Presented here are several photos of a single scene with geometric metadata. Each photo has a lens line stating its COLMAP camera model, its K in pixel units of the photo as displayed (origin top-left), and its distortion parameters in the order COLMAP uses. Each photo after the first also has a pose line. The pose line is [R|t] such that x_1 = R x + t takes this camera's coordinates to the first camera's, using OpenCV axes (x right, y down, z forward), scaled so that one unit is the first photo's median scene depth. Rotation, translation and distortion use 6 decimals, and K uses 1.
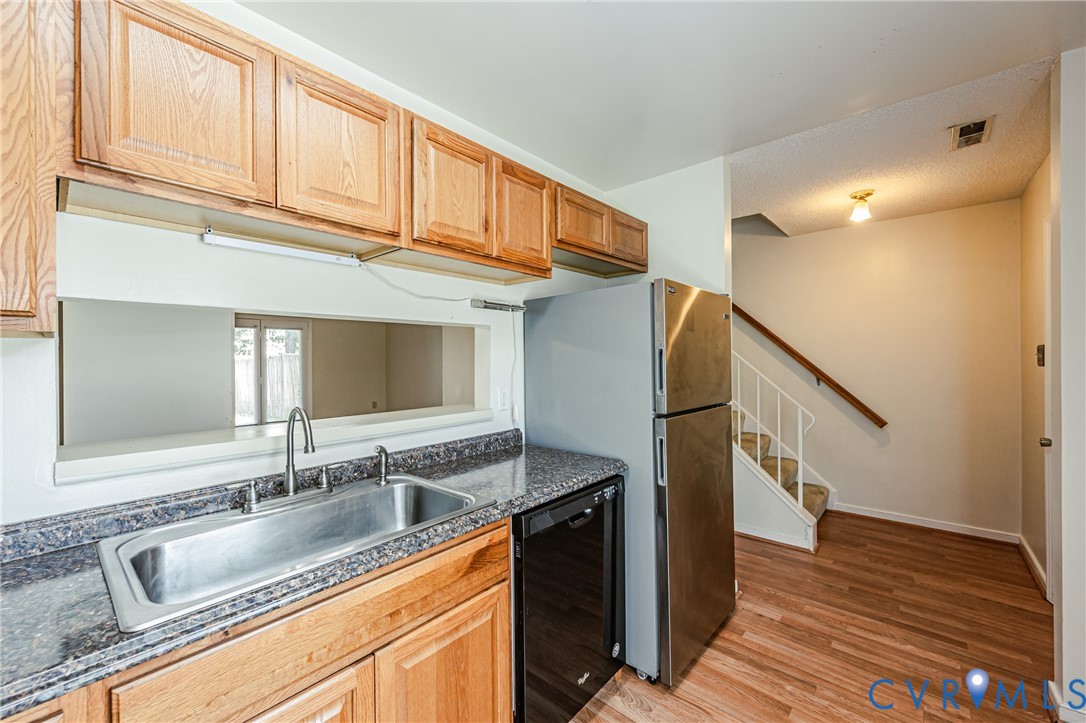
lens RADIAL K [[433.0, 0, 540.7], [0, 433.0, 357.1], [0, 0, 1]] dist [-0.000997, 0.000124]
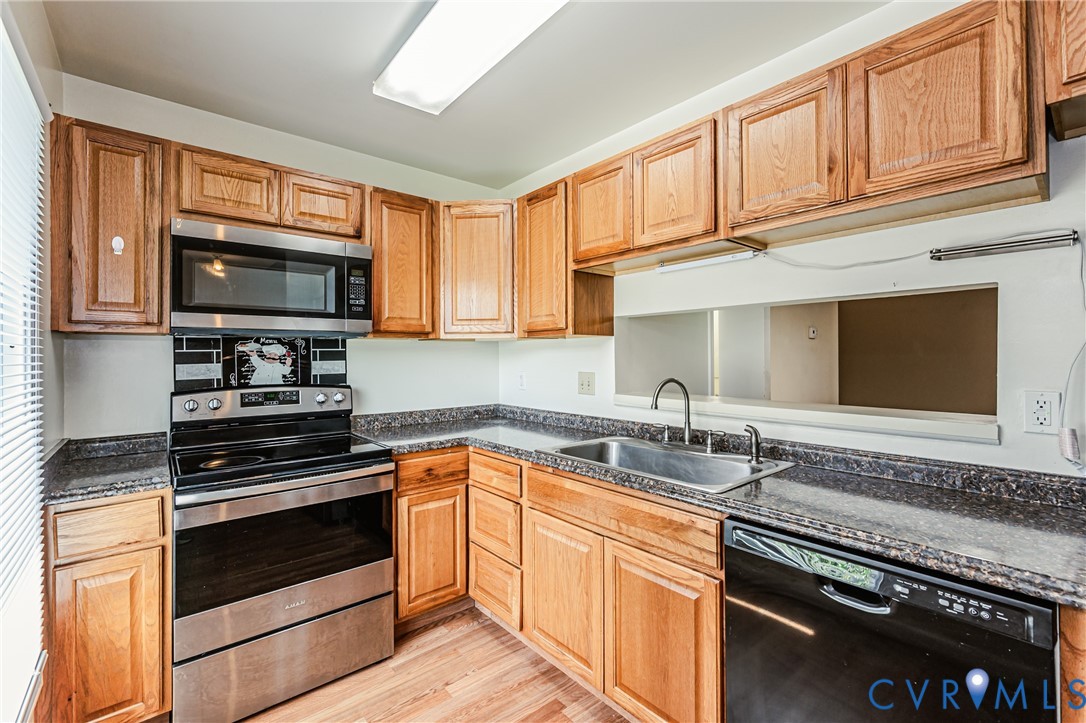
lens RADIAL K [[466.6, 0, 541.7], [0, 466.6, 351.6], [0, 0, 1]] dist [-0.000762, -0.000341]
pose [[-0.156955, -0.001061, -0.987605, 0.952208], [0.010611, 0.999940, -0.002760, 0.026494], [0.987549, -0.010913, -0.156934, 0.781505]]
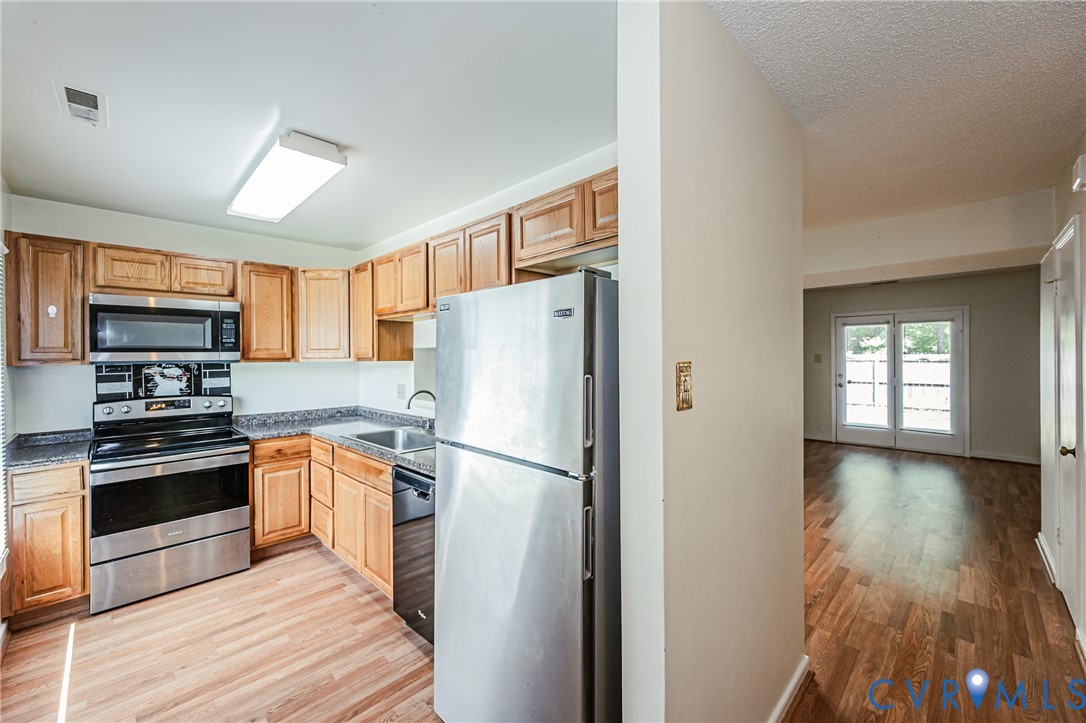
lens RADIAL K [[433.0, 0, 540.7], [0, 433.0, 357.1], [0, 0, 1]] dist [-0.000997, 0.000124]
pose [[-0.067100, 0.008588, -0.997709, 1.624300], [0.012324, 0.999894, 0.007778, -0.069202], [0.997670, -0.011774, -0.067199, 1.701294]]
